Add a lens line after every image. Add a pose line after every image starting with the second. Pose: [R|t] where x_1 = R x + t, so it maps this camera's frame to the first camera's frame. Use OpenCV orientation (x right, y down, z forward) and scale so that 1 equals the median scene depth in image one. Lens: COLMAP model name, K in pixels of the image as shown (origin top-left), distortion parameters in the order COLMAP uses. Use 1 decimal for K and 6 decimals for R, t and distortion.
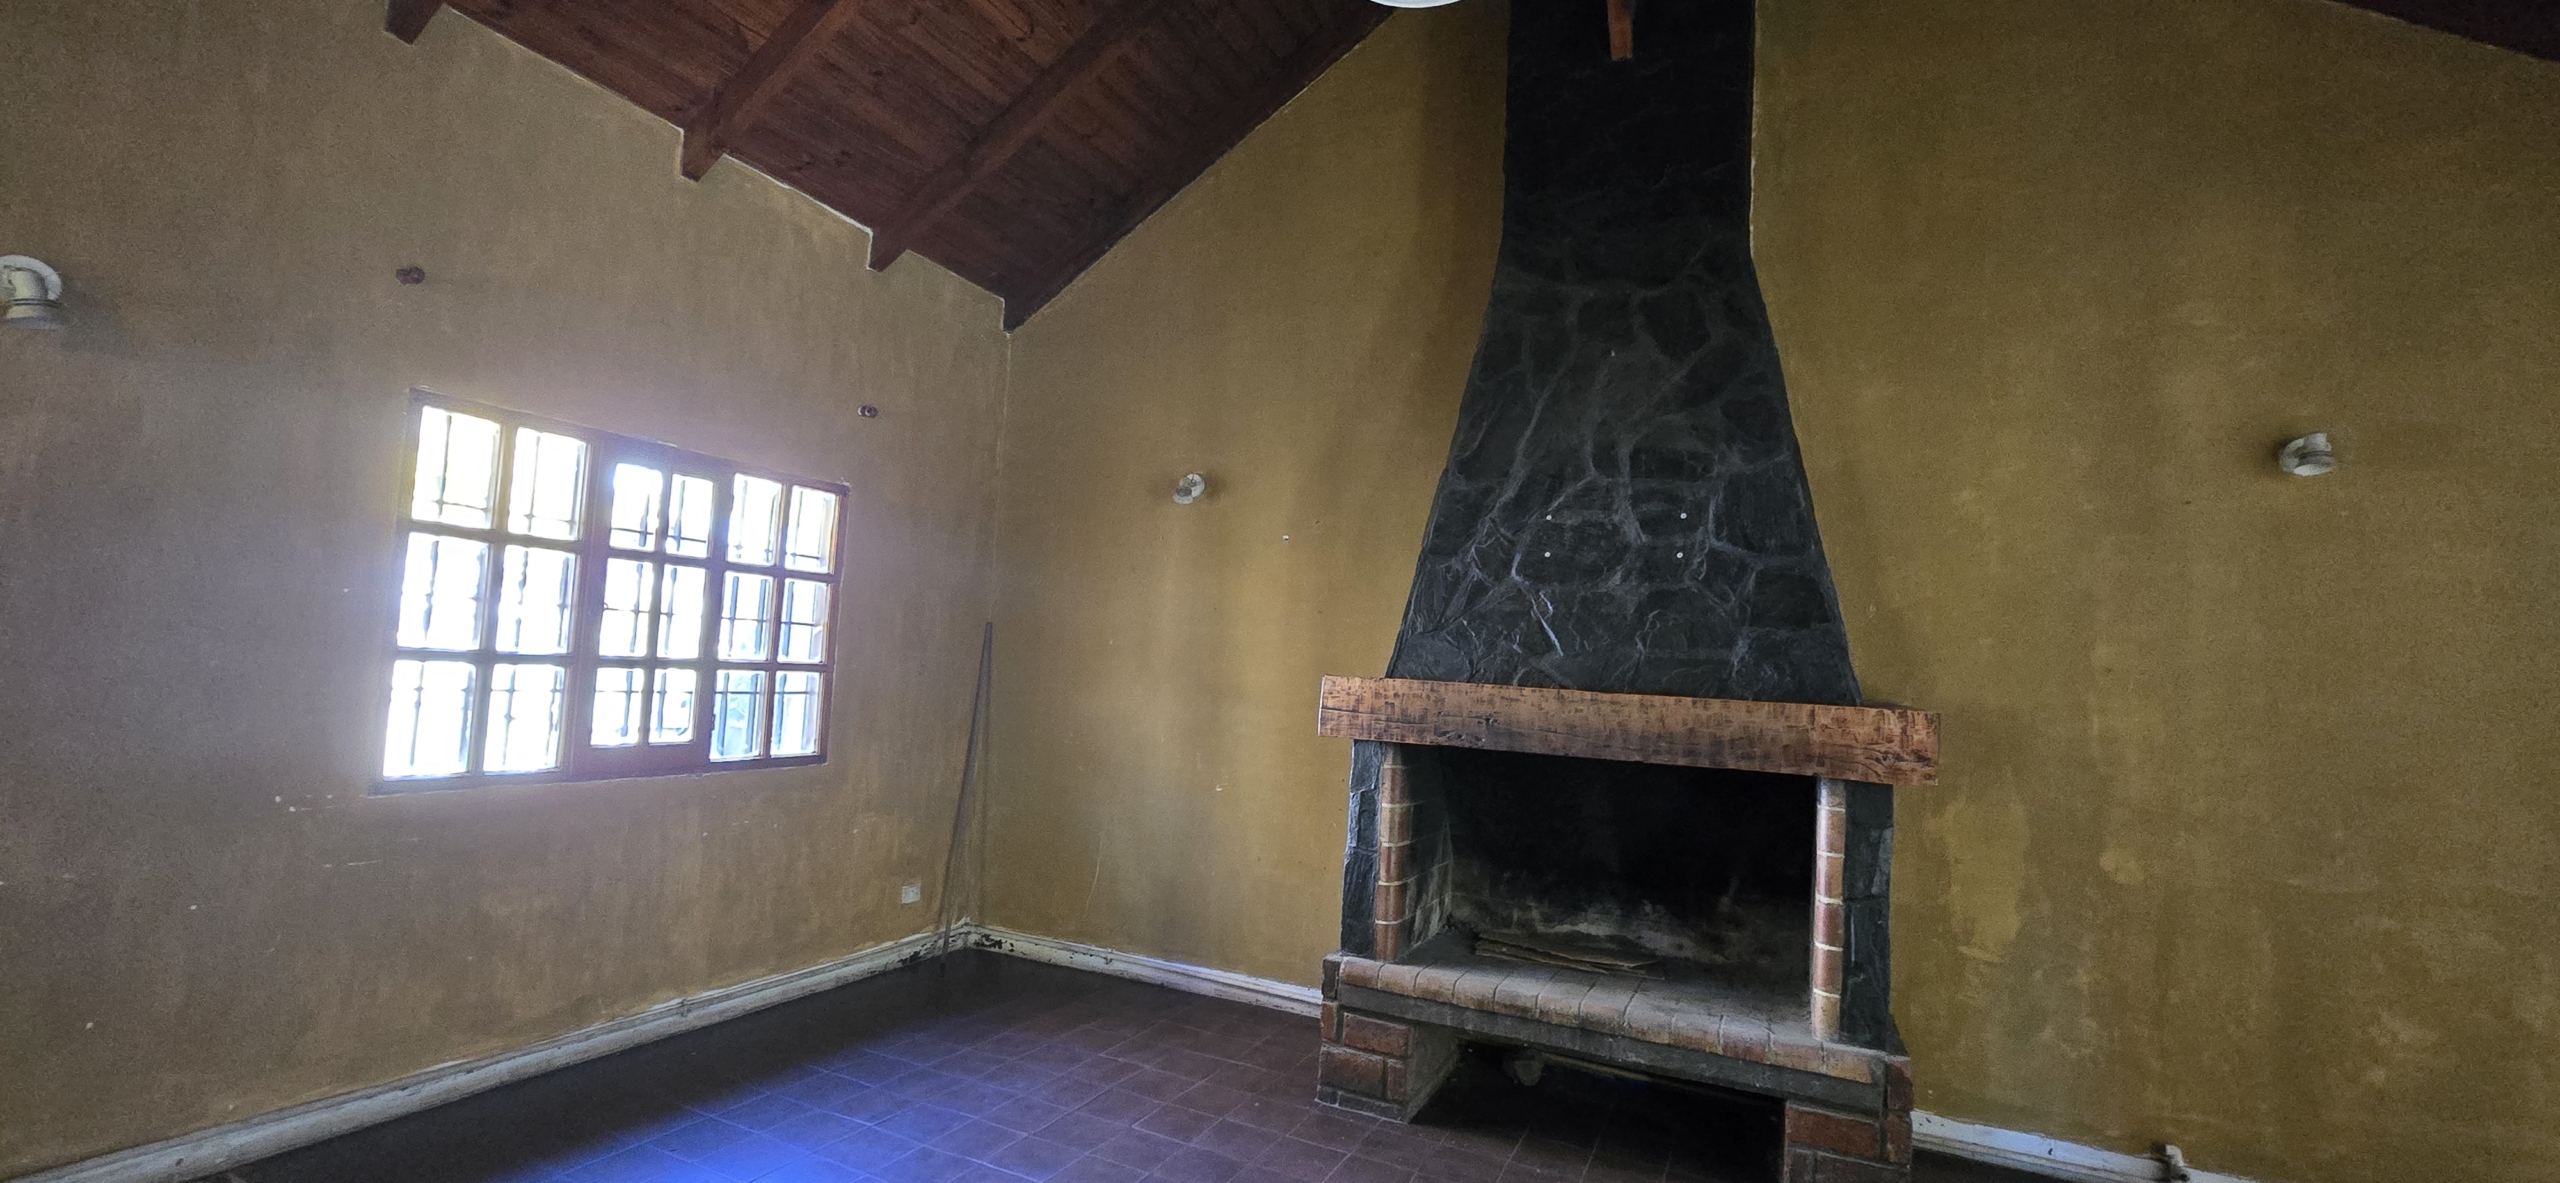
lens RADIAL K [[1047.9, 0, 1277.4], [0, 1047.9, 598.2], [0, 0, 1]] dist [-0.004493, 0.000604]
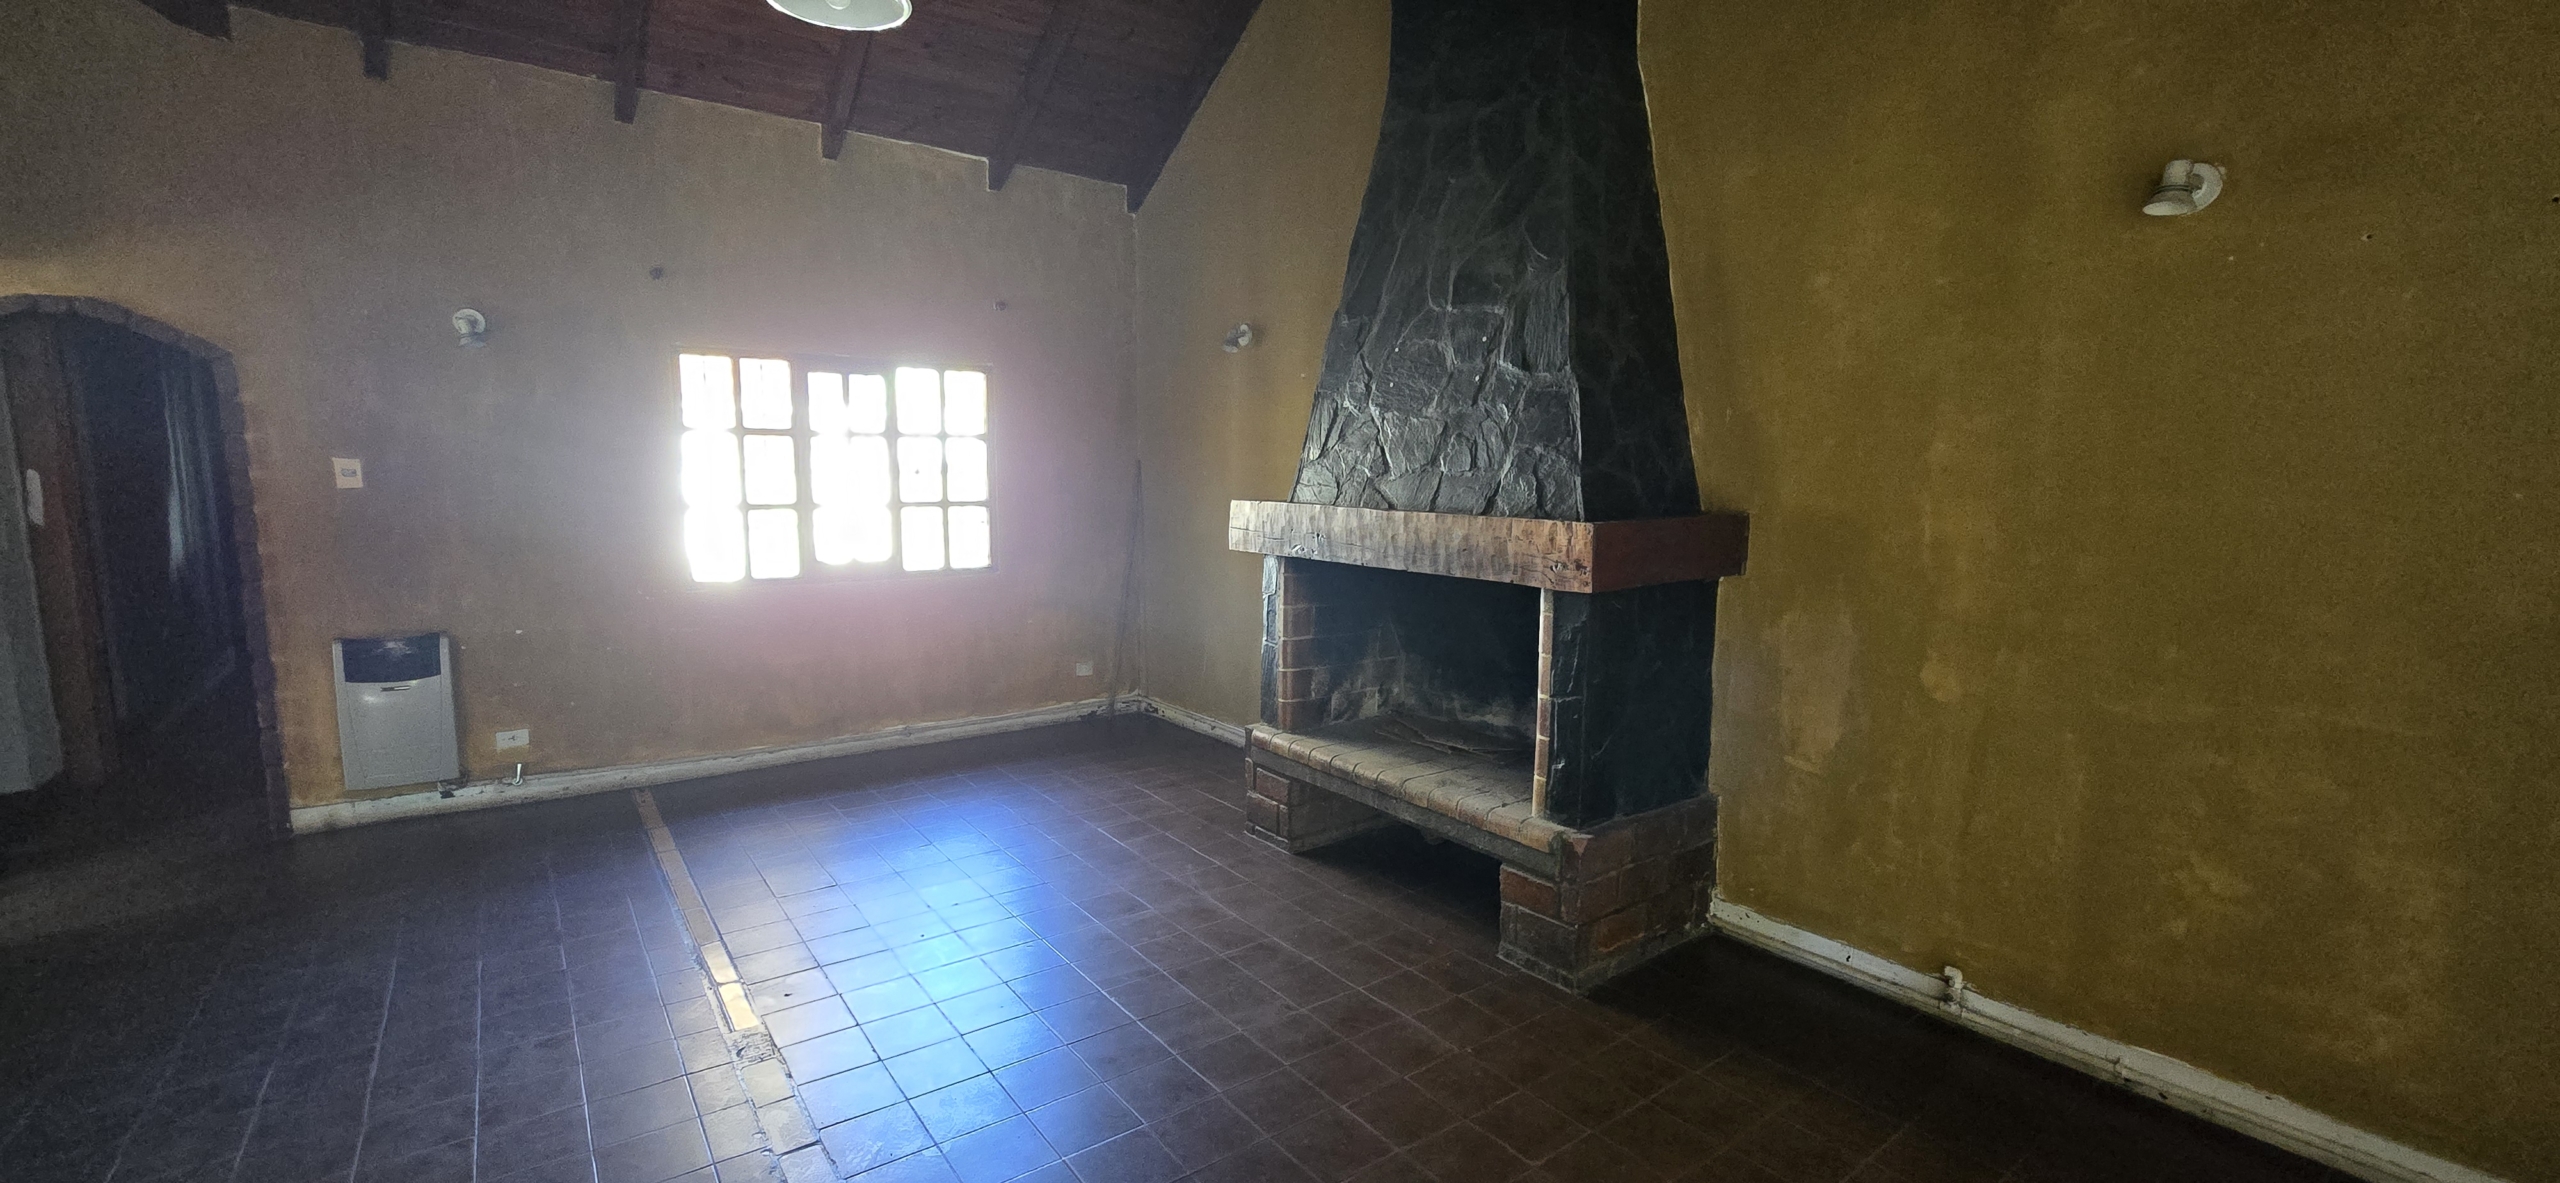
lens RADIAL K [[1042.8, 0, 1274.7], [0, 1042.8, 601.2], [0, 0, 1]] dist [-0.004231, 0.000471]
pose [[0.886607, 0.013061, -0.462339, 0.631826], [0.070653, 0.984045, 0.163288, -0.005090], [0.457095, -0.177438, 0.871539, -0.048613]]
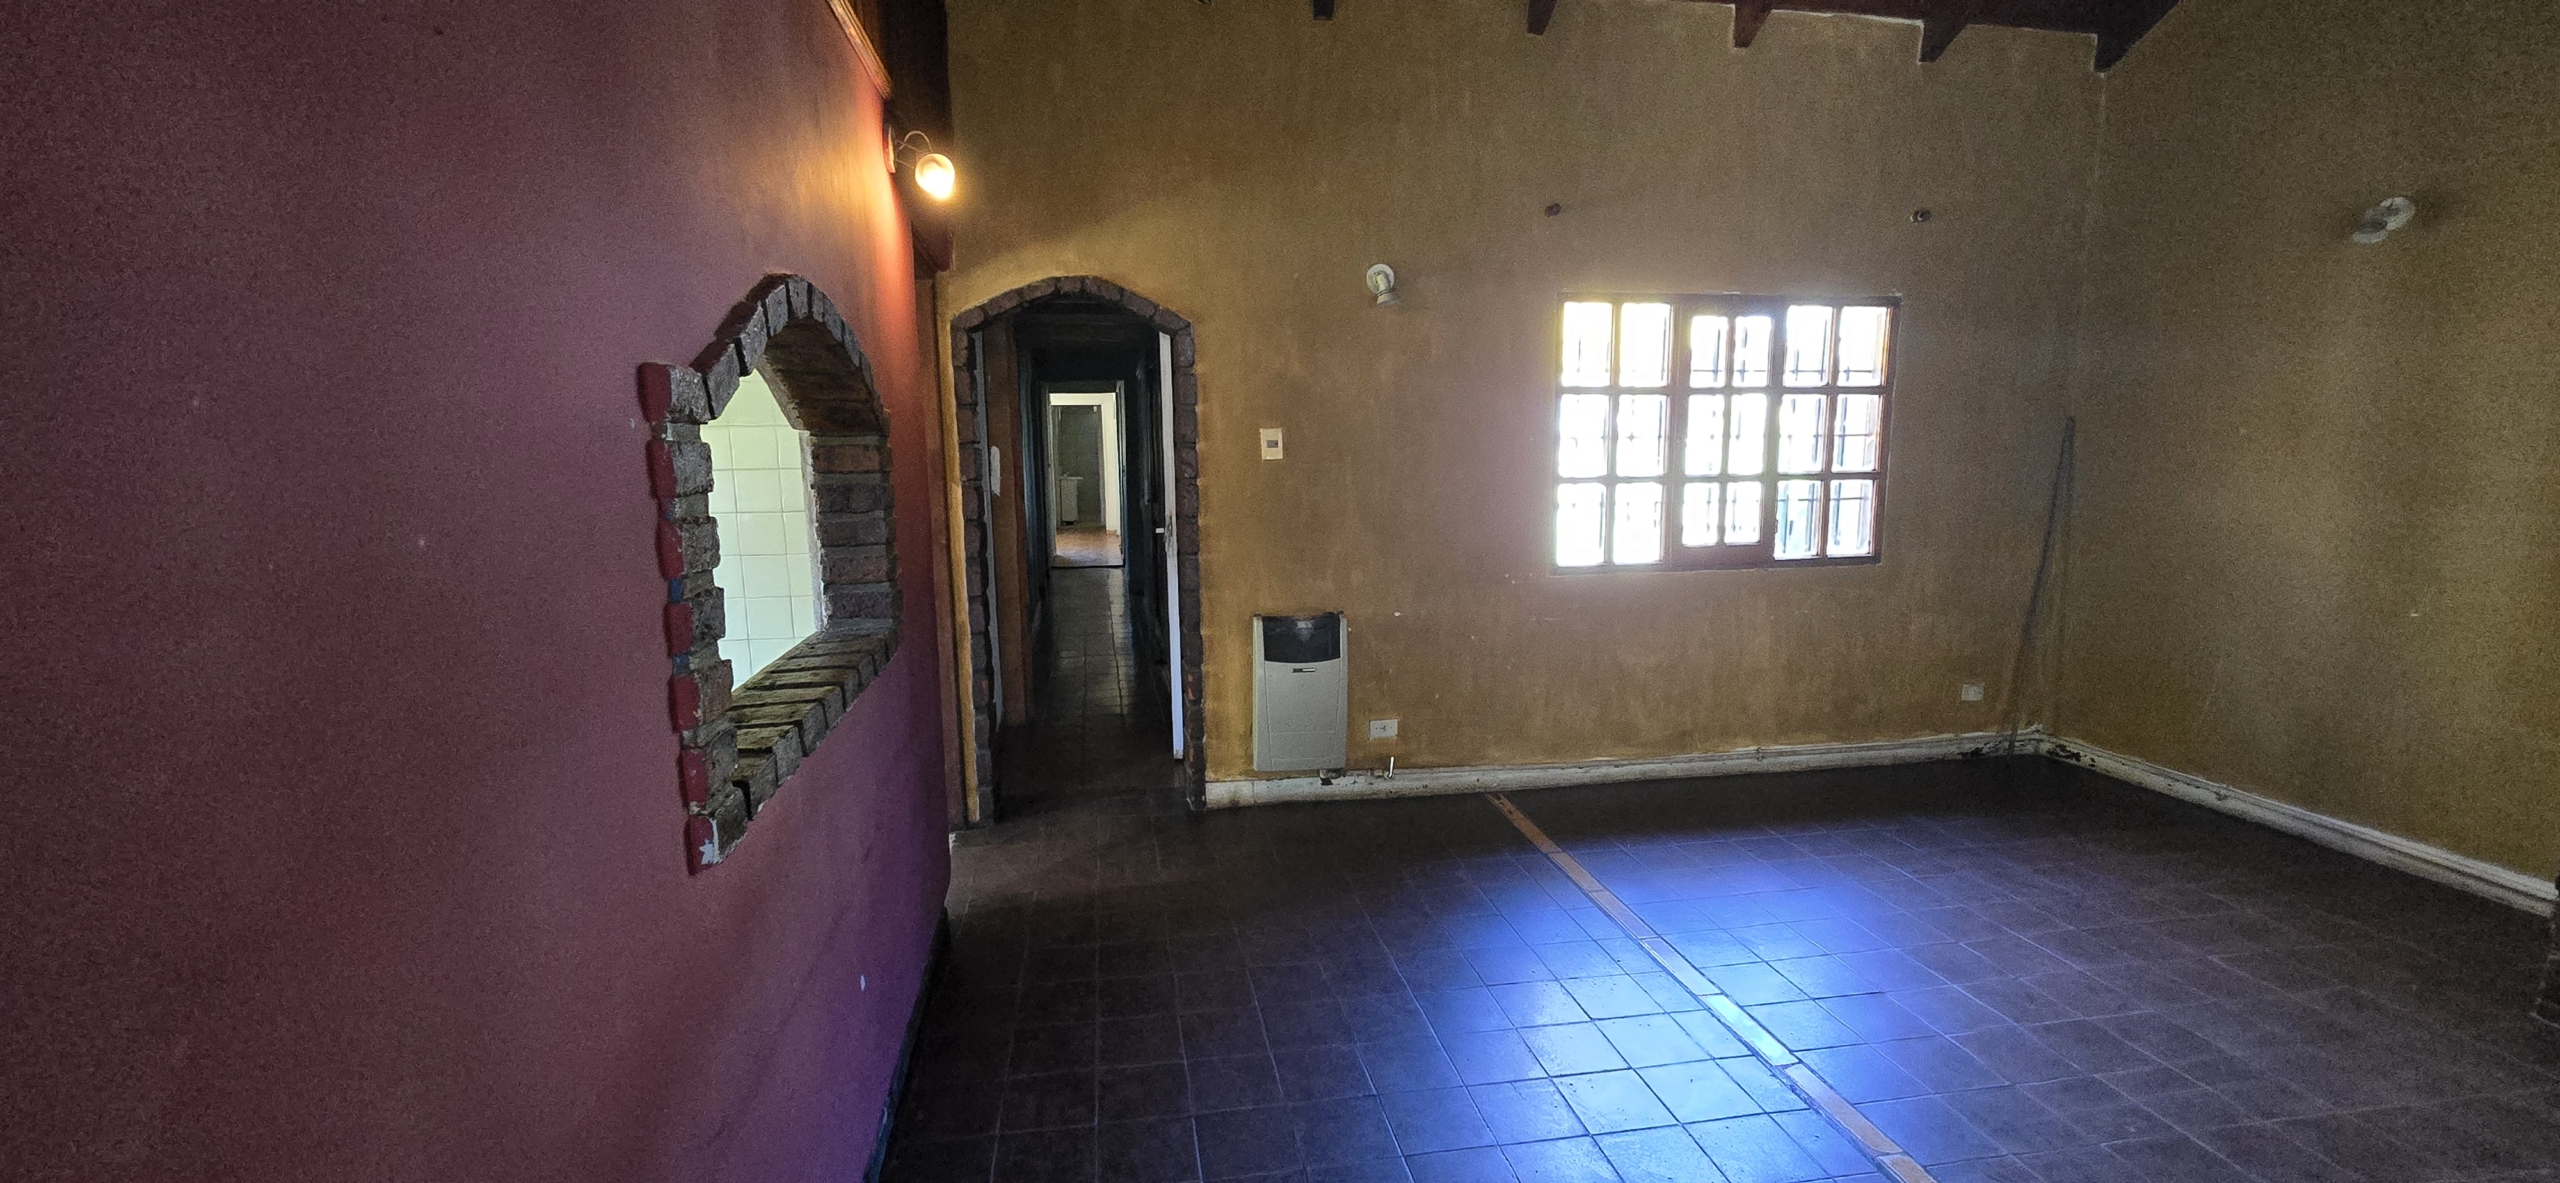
lens RADIAL K [[1047.9, 0, 1277.4], [0, 1047.9, 598.2], [0, 0, 1]] dist [-0.004493, 0.000604]
pose [[0.579622, 0.063201, -0.812431, 0.105708], [0.097418, 0.984464, 0.146086, -0.030653], [0.809042, -0.163820, 0.564460, -0.143701]]
